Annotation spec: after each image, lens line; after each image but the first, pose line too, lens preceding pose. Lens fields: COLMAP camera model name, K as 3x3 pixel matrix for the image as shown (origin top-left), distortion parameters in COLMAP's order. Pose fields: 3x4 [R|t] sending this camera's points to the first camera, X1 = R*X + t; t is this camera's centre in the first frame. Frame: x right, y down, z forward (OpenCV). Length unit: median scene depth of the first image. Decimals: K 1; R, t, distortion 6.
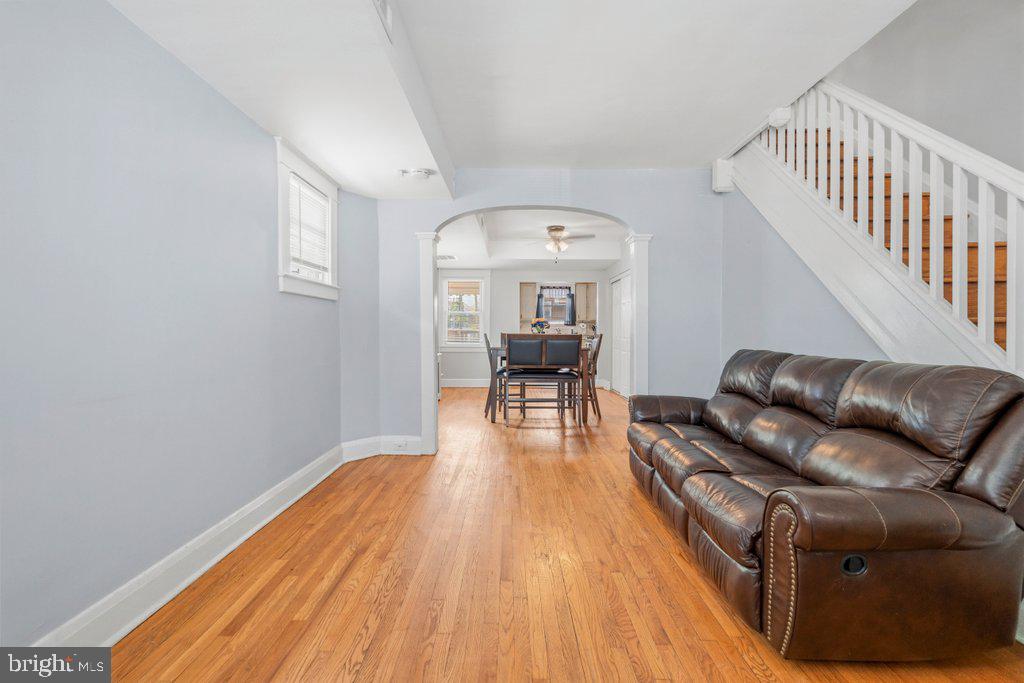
lens RADIAL K [[444.2, 0, 511.3], [0, 444.2, 334.9], [0, 0, 1]] dist [-0.002315, -0.000344]
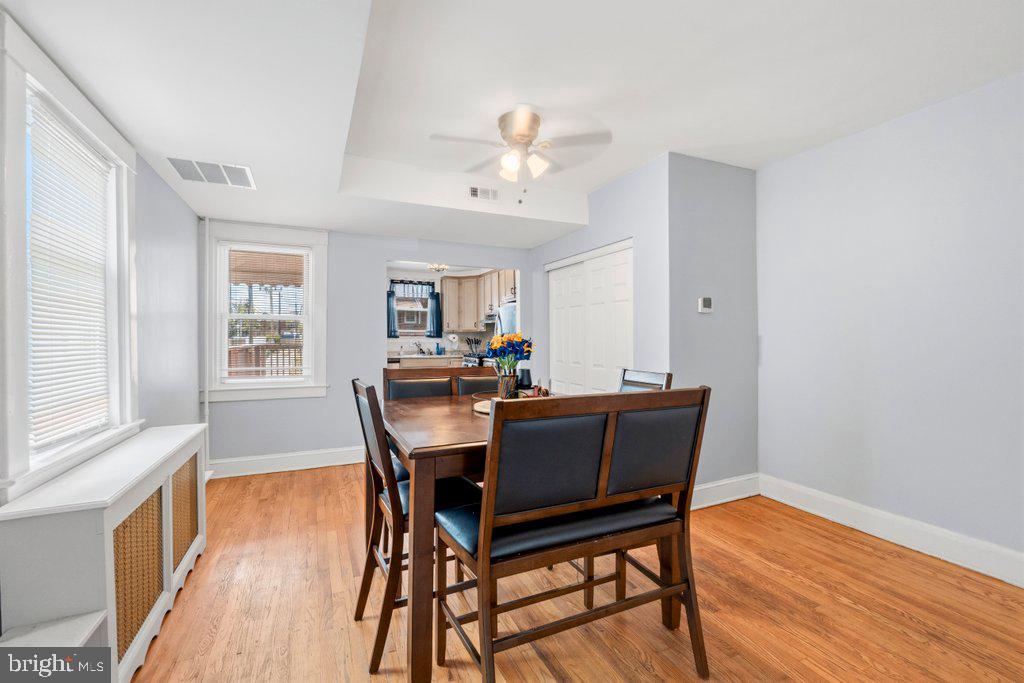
lens RADIAL K [[444.2, 0, 514.4], [0, 444.2, 342.3], [0, 0, 1]] dist [-0.002315, -0.000344]
pose [[0.910995, -0.008200, 0.412336, -0.137309], [0.007571, 0.999966, 0.003159, -0.049000], [-0.412348, 0.000244, 0.911026, 1.019826]]
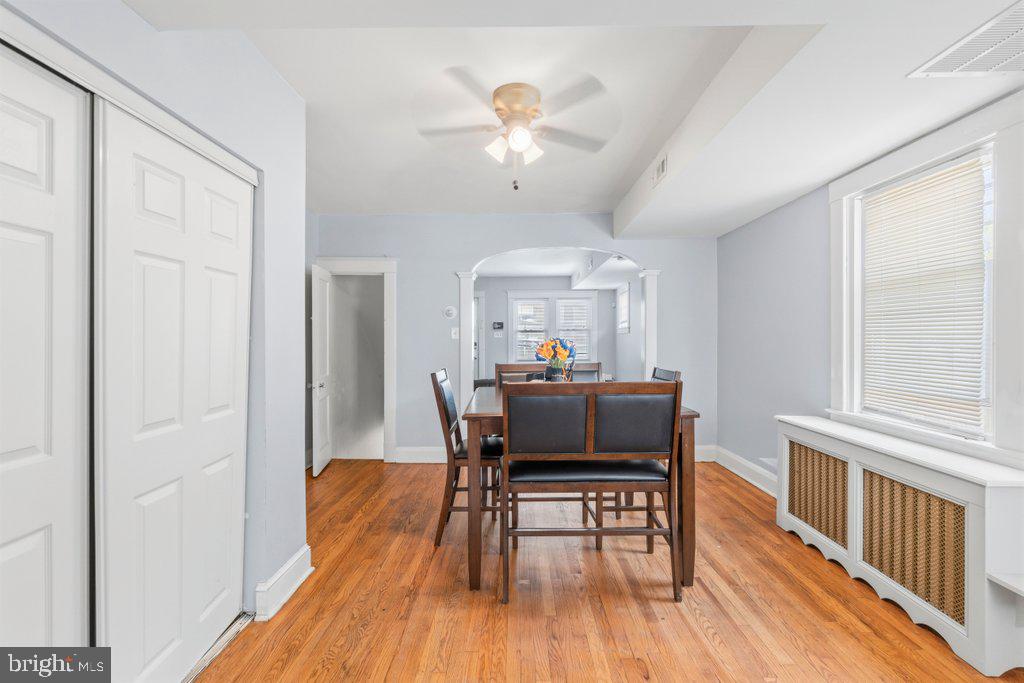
lens RADIAL K [[444.2, 0, 506.0], [0, 444.2, 337.3], [0, 0, 1]] dist [-0.002315, -0.000344]
pose [[-0.999570, -0.000877, 0.029296, 0.168746], [-0.000524, 0.999927, 0.012036, -0.069067], [-0.029304, 0.012015, -0.999498, 2.299372]]
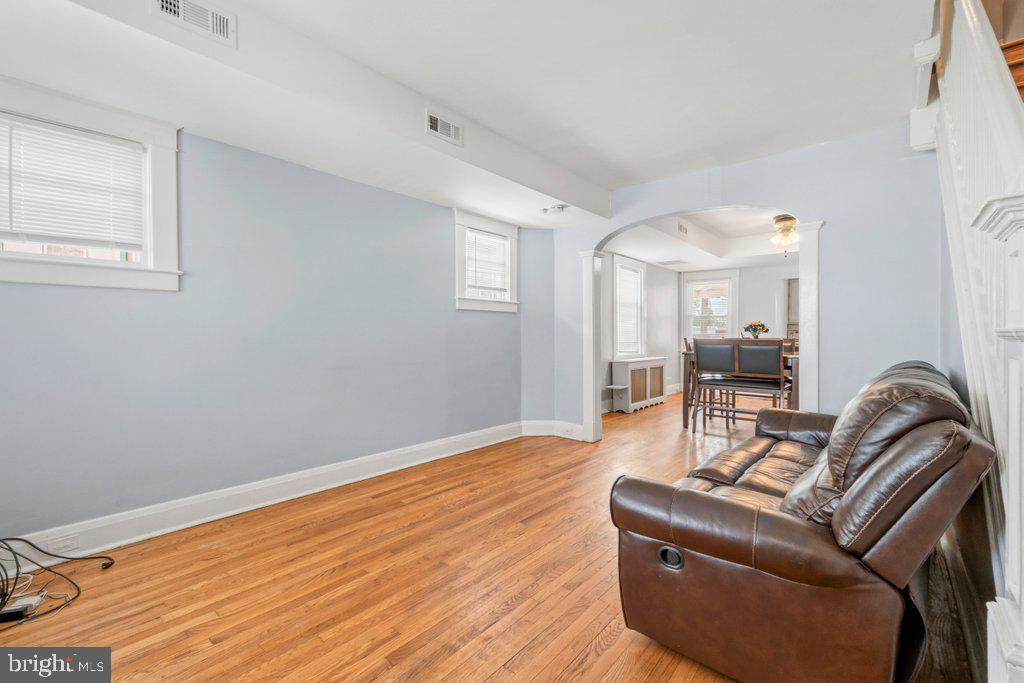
lens RADIAL K [[444.2, 0, 506.7], [0, 444.2, 336.9], [0, 0, 1]] dist [-0.002315, -0.000344]
pose [[0.757891, 0.003577, -0.652372, 0.423206], [-0.005994, 0.999981, -0.001480, -0.002098], [0.652354, 0.005032, 0.757898, -0.023736]]
